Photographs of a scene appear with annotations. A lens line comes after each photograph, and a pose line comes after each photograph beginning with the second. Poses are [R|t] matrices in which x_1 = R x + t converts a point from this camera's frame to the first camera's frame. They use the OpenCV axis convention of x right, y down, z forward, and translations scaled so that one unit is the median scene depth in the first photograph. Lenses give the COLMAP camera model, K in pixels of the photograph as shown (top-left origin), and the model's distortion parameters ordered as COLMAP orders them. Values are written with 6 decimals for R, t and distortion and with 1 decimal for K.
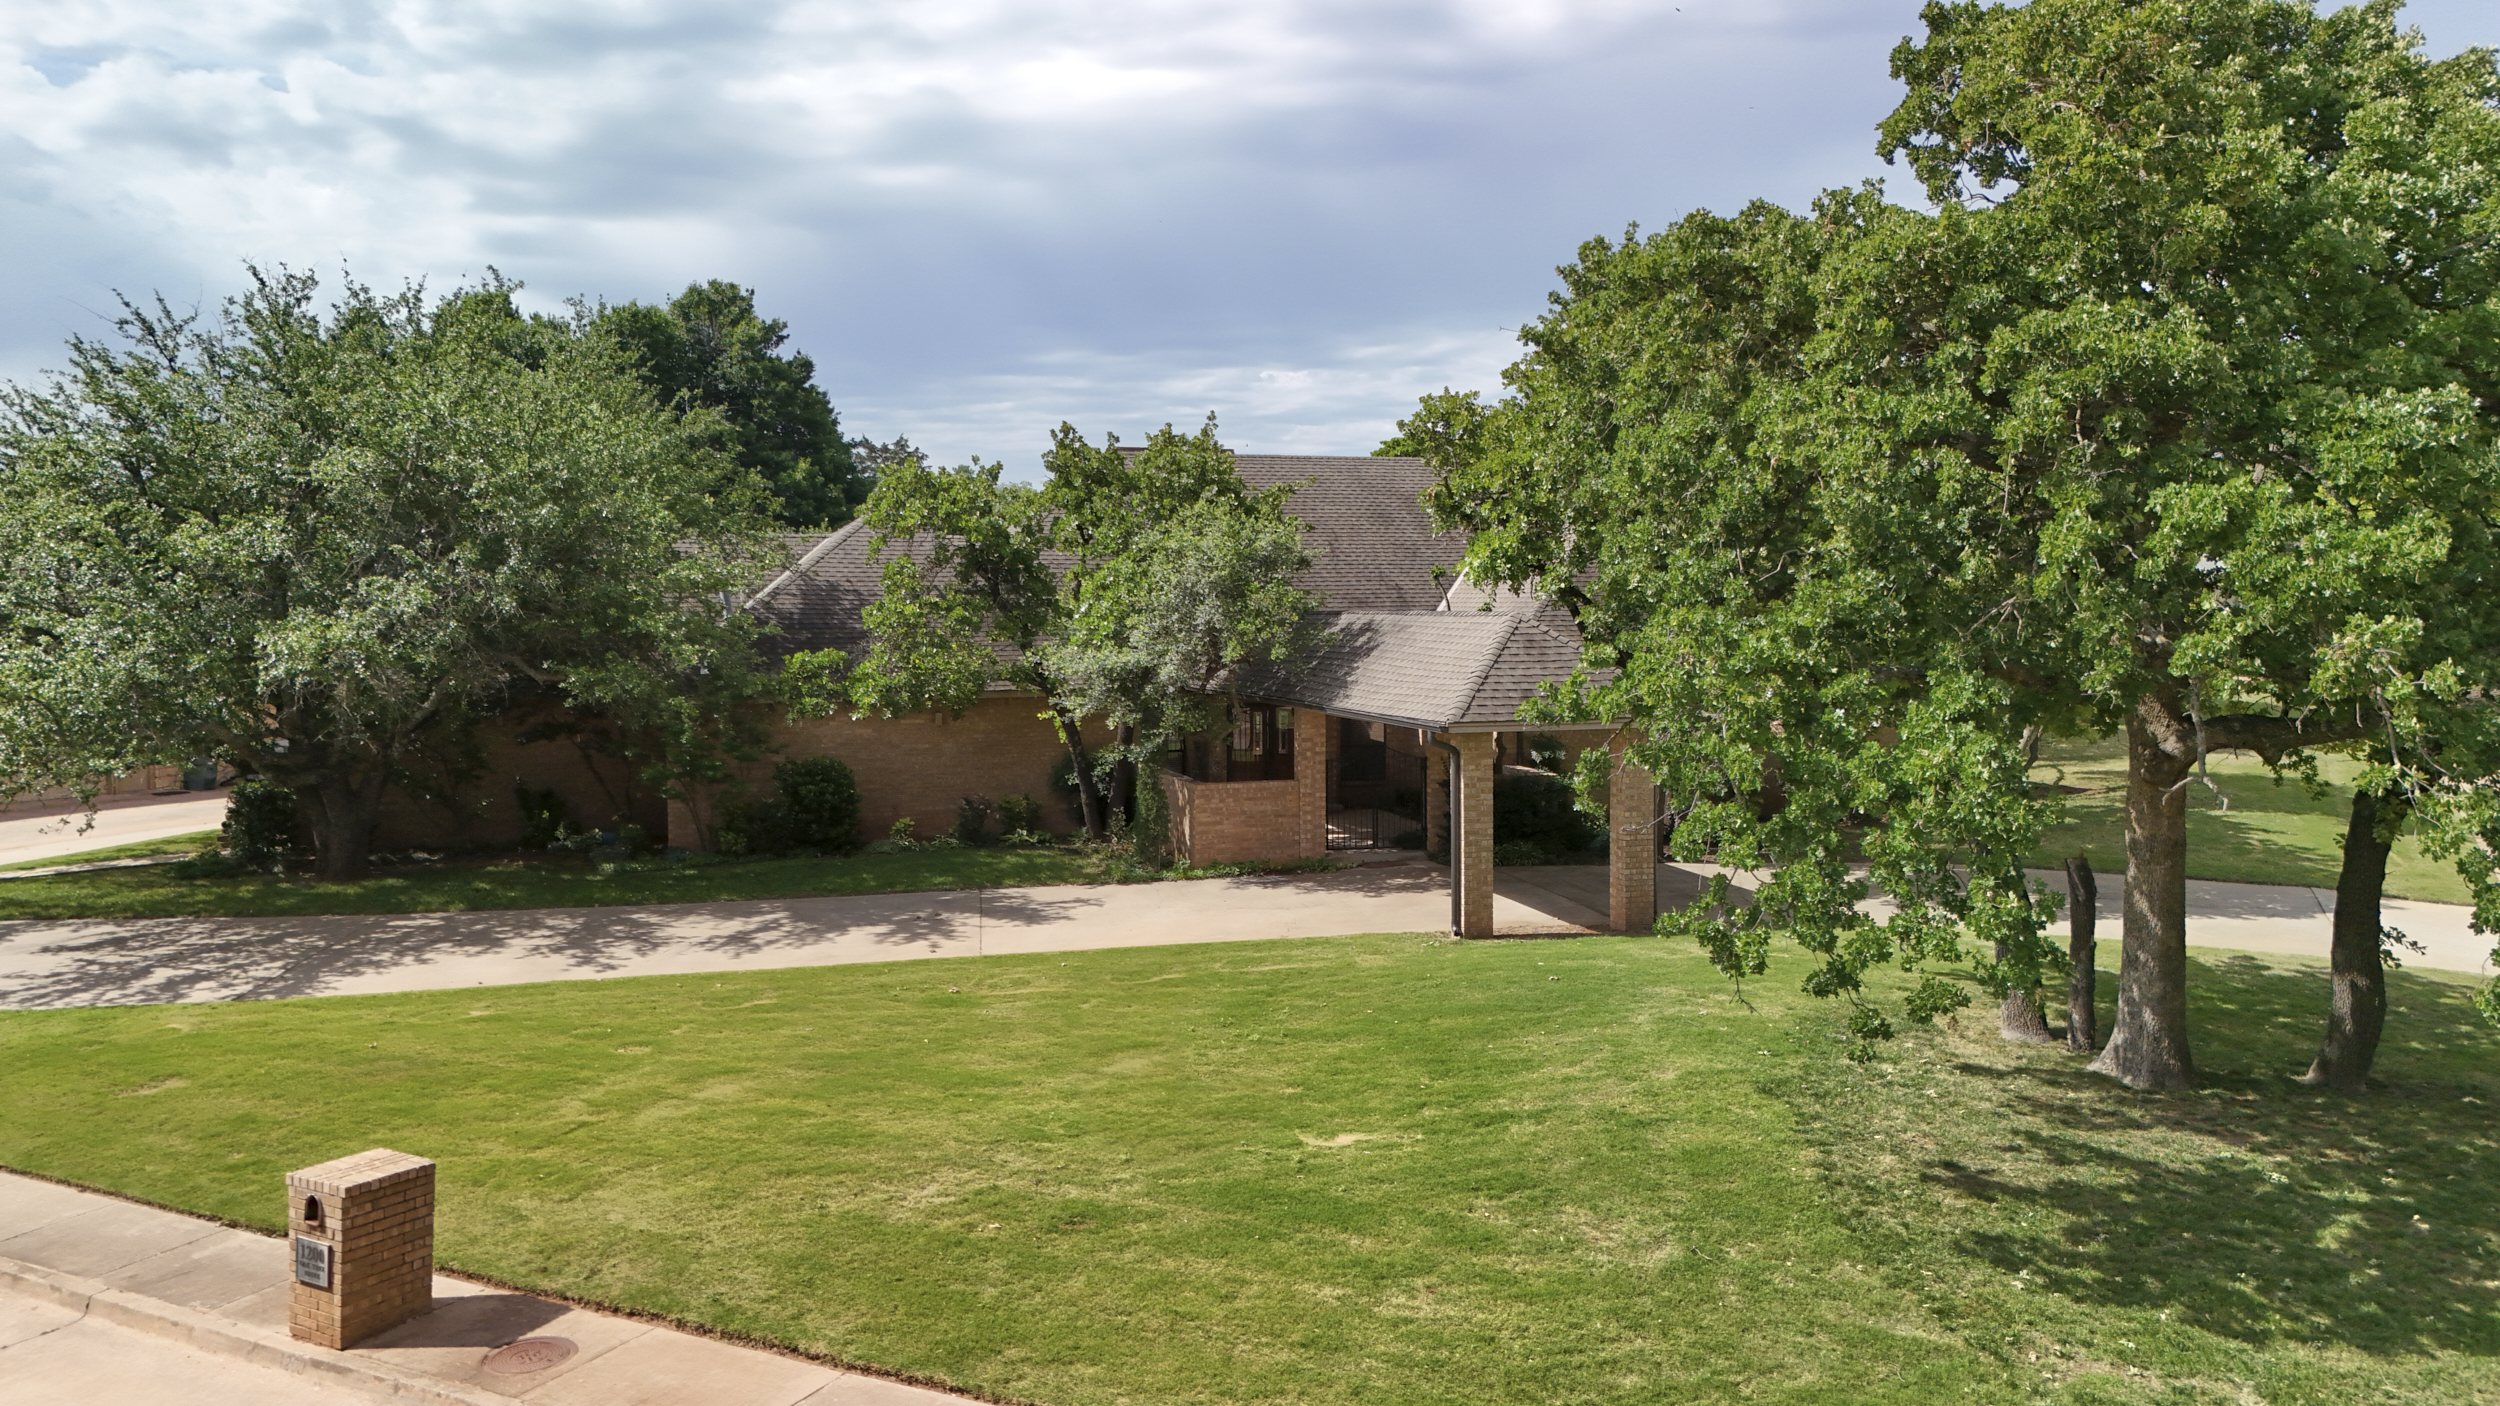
lens RADIAL K [[1866.0, 0, 1244.0], [0, 1866.0, 698.0], [0, 0, 1]] dist [0.045734, -0.046274]
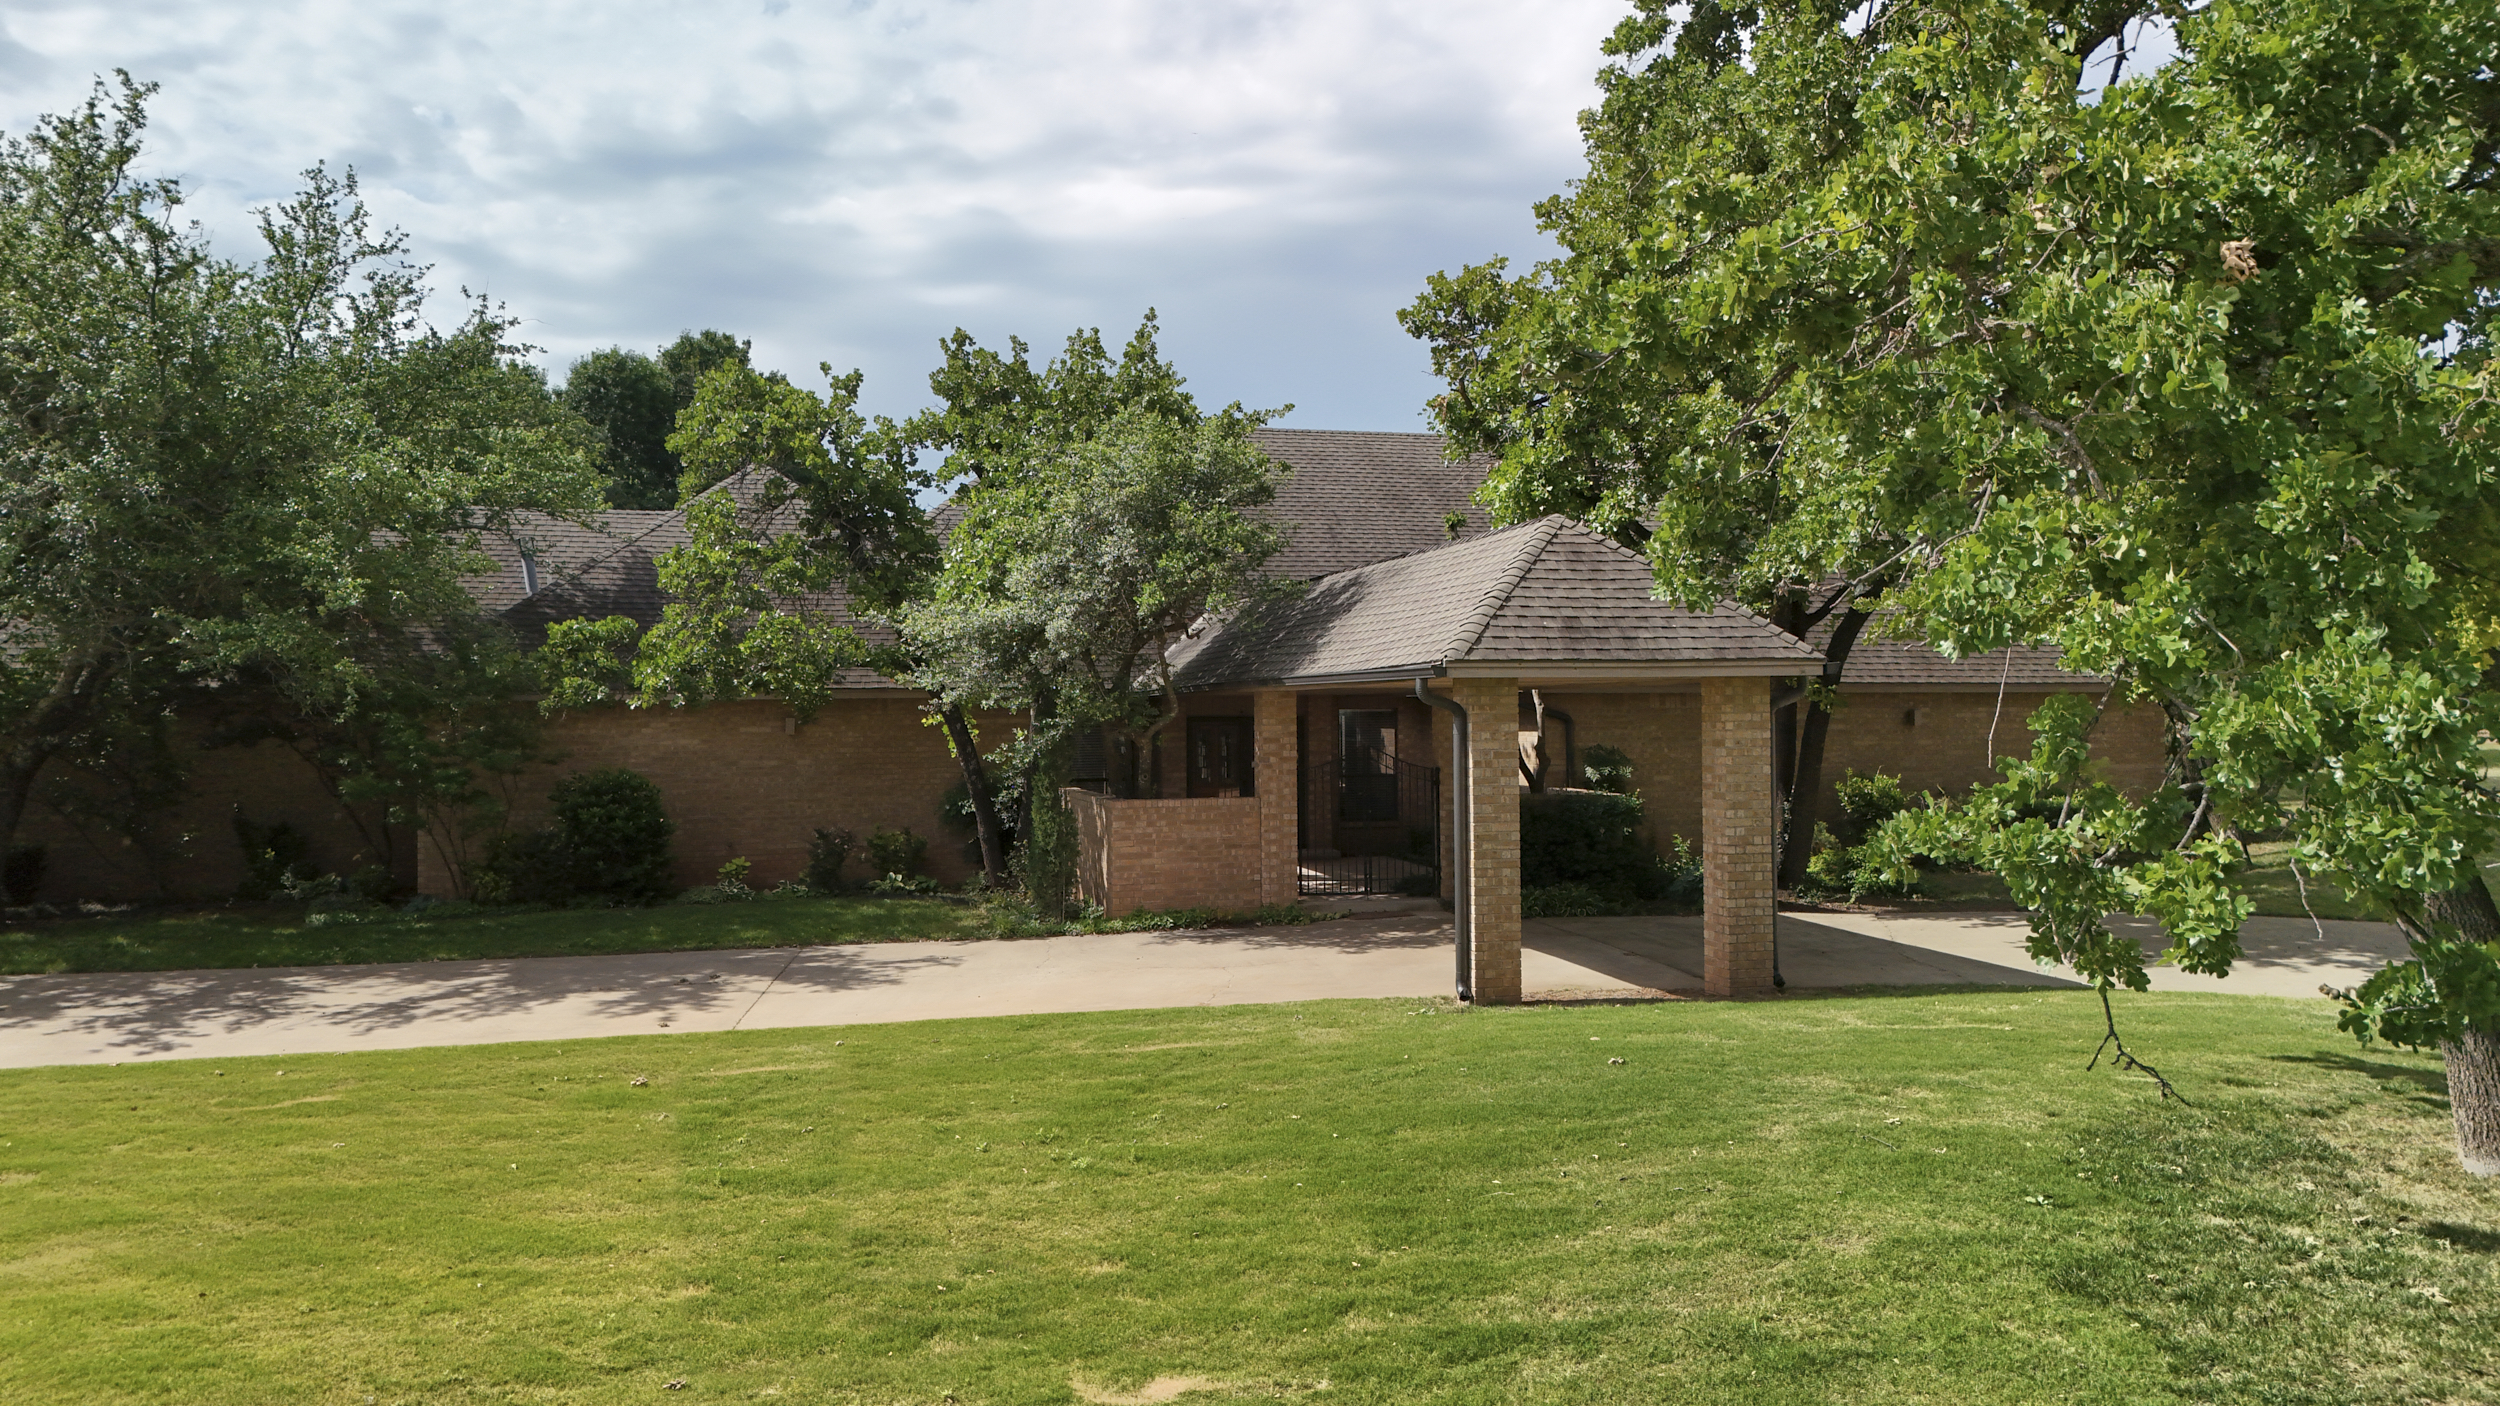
lens RADIAL K [[1866.0, 0, 1260.4], [0, 1866.0, 695.1], [0, 0, 1]] dist [0.045734, -0.046274]
pose [[0.999683, -0.000927, -0.025145, 0.051527], [-0.000649, 0.998041, -0.062566, 0.053703], [0.025153, 0.062562, 0.997724, 0.302278]]
